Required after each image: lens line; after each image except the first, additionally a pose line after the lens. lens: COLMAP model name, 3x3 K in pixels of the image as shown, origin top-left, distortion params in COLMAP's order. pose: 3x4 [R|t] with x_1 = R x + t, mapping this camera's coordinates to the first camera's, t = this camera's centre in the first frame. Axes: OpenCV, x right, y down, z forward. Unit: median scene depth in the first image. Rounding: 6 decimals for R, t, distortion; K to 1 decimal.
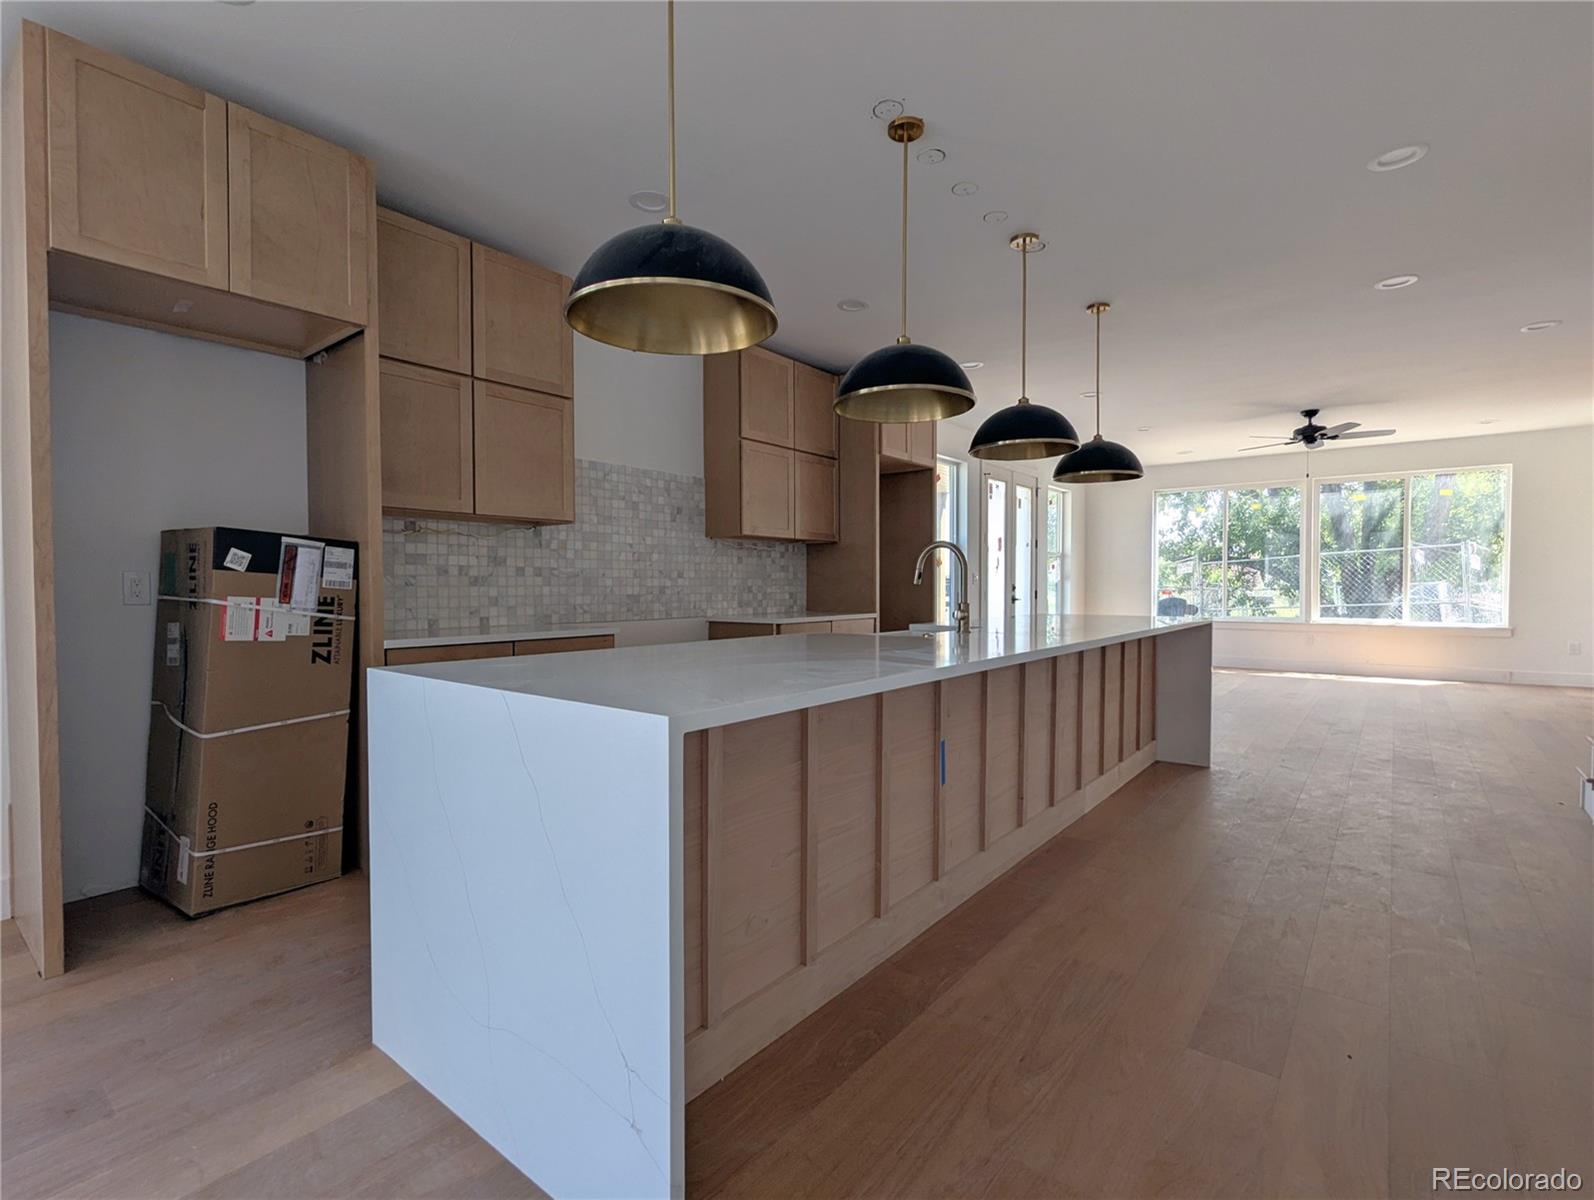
lens RADIAL K [[760.6, 0, 822.3], [0, 760.6, 596.6], [0, 0, 1]] dist [0.002657, 0.000025]
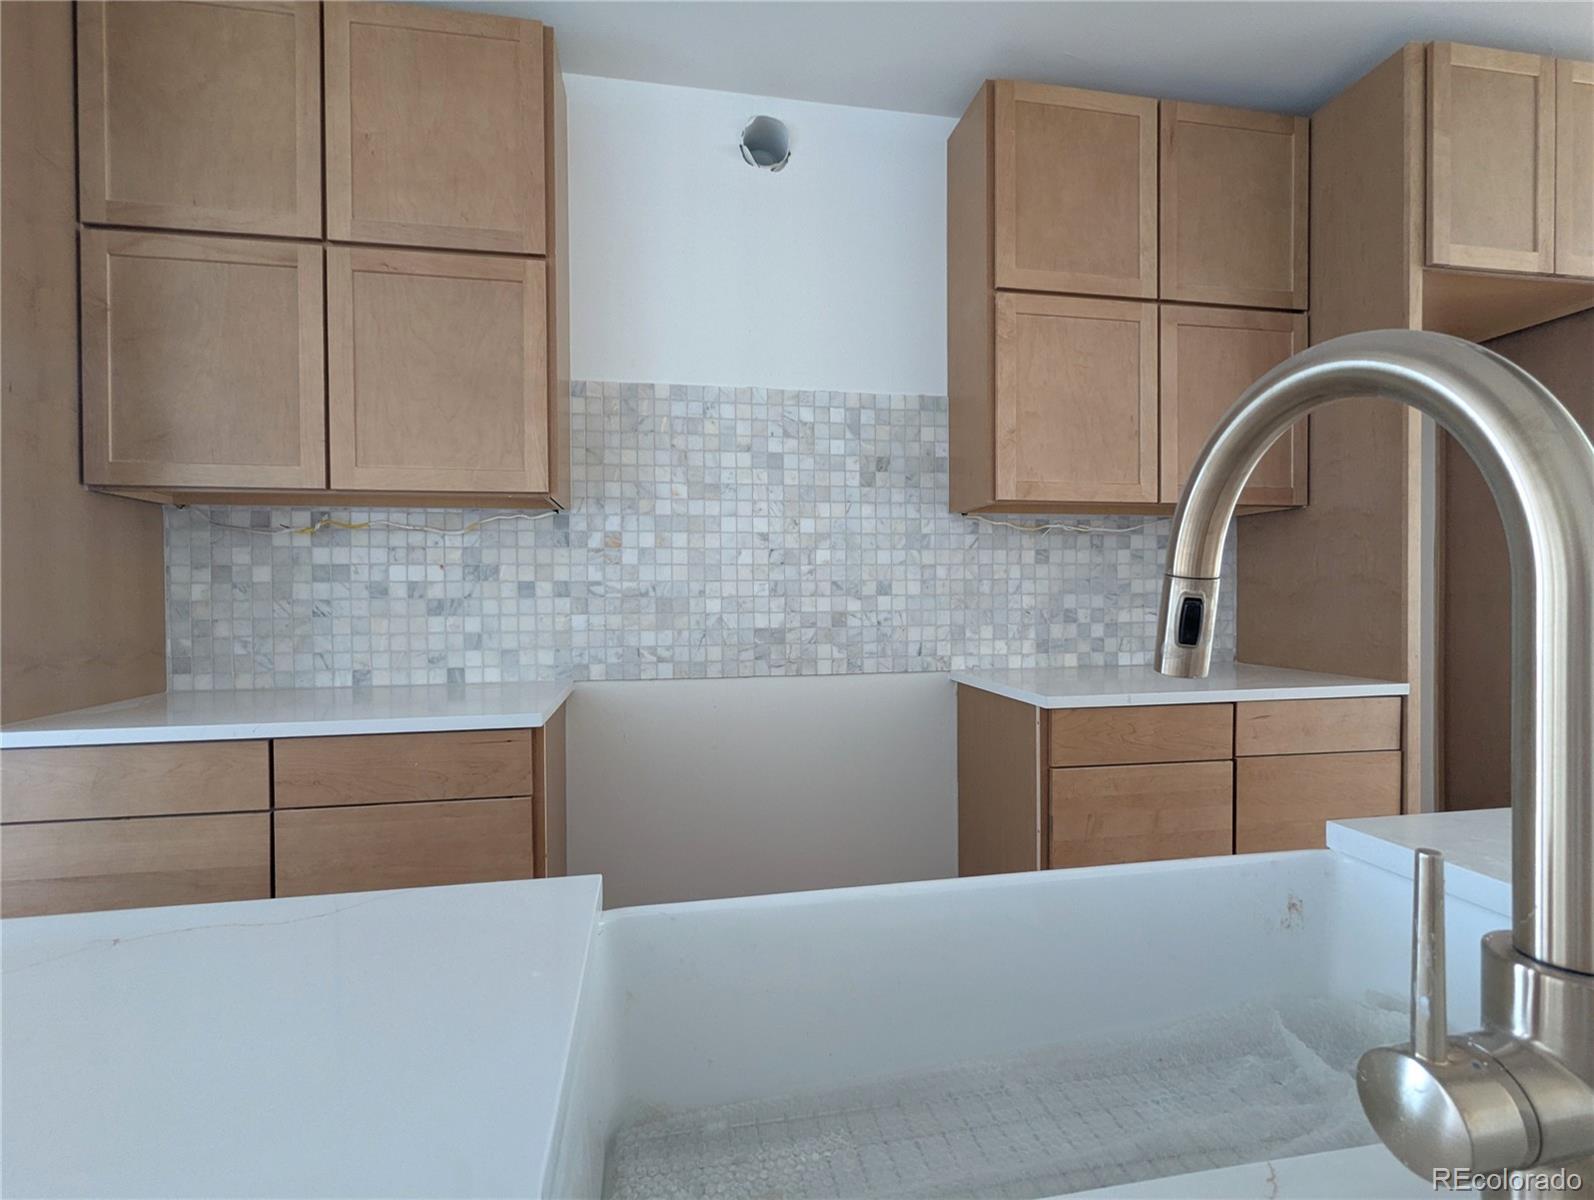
lens RADIAL K [[760.6, 0, 798.5], [0, 760.6, 598.2], [0, 0, 1]] dist [0.002657, 0.000025]
pose [[0.736158, 0.000225, -0.676809, 0.128151], [-0.003961, 0.999984, -0.003977, -0.022021], [0.676798, 0.005608, 0.736148, 0.632812]]
